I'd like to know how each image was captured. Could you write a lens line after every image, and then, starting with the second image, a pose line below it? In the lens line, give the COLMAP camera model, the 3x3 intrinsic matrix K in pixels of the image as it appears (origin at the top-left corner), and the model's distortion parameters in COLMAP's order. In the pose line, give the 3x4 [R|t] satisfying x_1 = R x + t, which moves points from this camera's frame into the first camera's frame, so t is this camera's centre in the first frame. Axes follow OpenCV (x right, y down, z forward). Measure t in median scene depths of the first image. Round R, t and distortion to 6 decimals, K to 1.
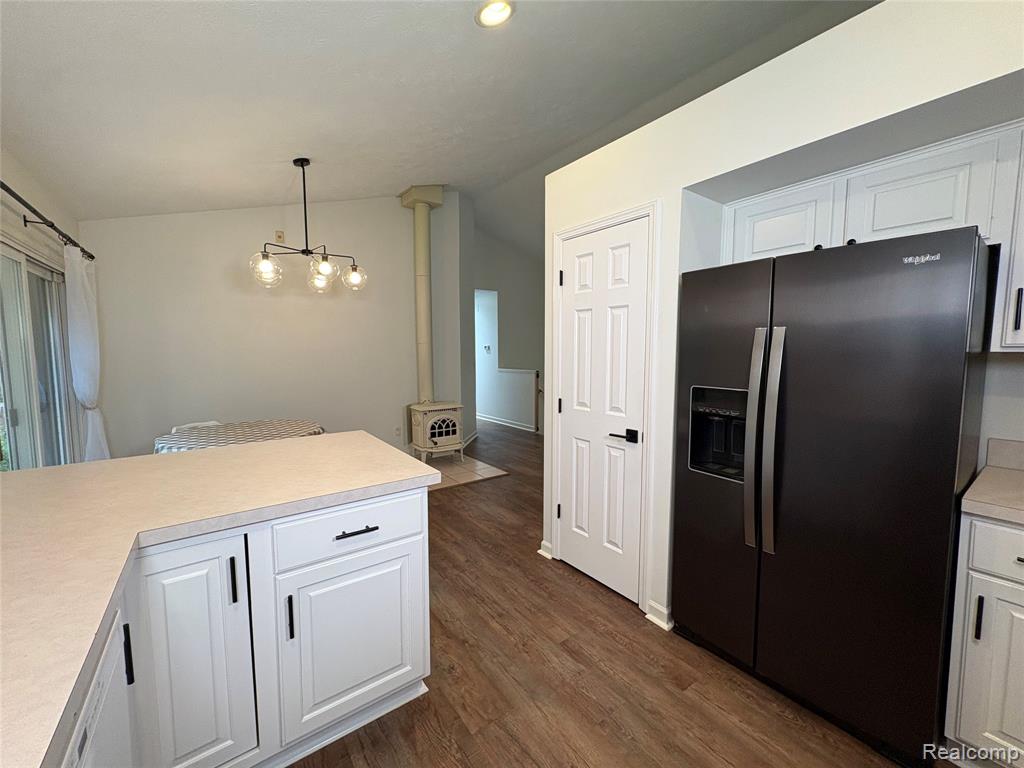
lens RADIAL K [[409.9, 0, 512.0], [0, 409.9, 384.0], [0, 0, 1]] dist [0.000971, 0.000218]
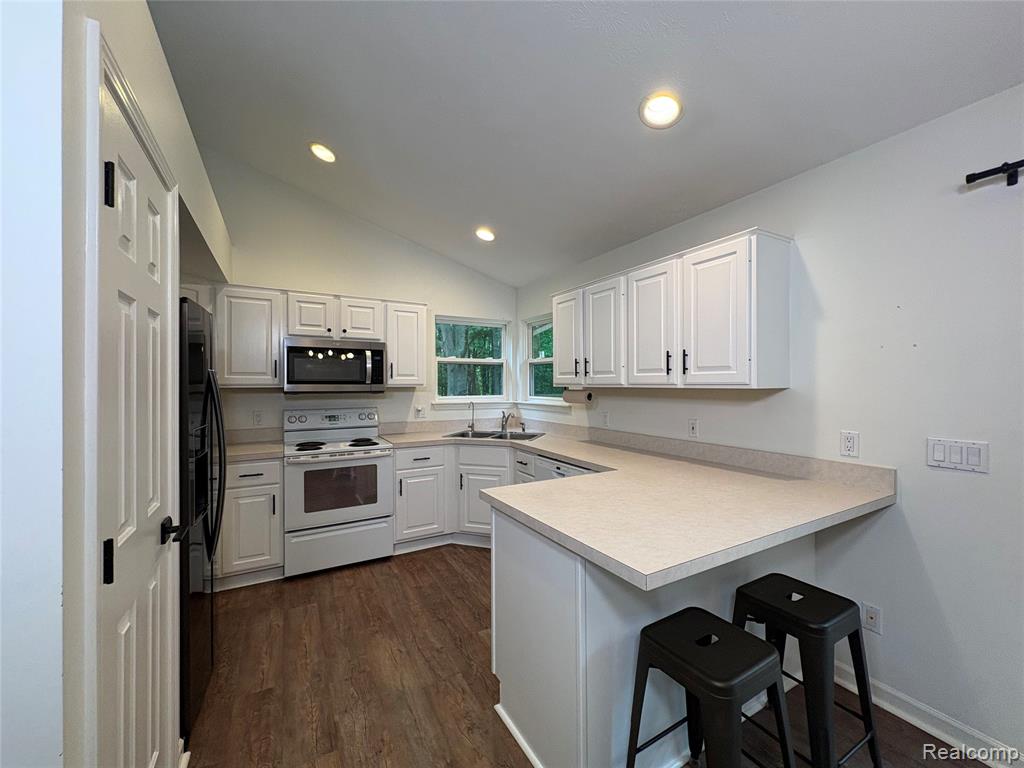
lens RADIAL K [[409.9, 0, 512.0], [0, 409.9, 384.0], [0, 0, 1]] dist [0.000971, 0.000218]
pose [[-0.991931, 0.002269, 0.126755, -0.374267], [0.013163, 0.996279, 0.085180, -0.170209], [-0.126090, 0.086161, -0.988270, 1.911253]]
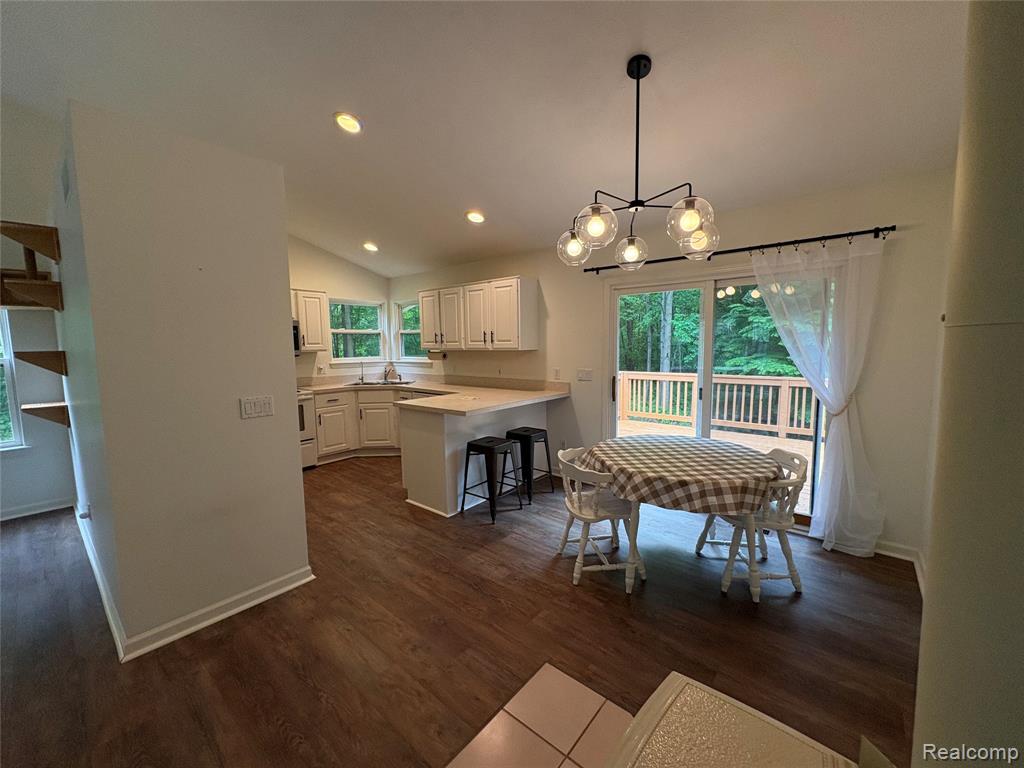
lens RADIAL K [[409.9, 0, 512.0], [0, 409.9, 384.0], [0, 0, 1]] dist [0.000971, 0.000218]
pose [[-0.973520, 0.037127, -0.225567, -0.282320], [-0.004797, 0.983189, 0.182529, -0.304095], [0.228552, 0.178778, -0.956976, 3.102344]]
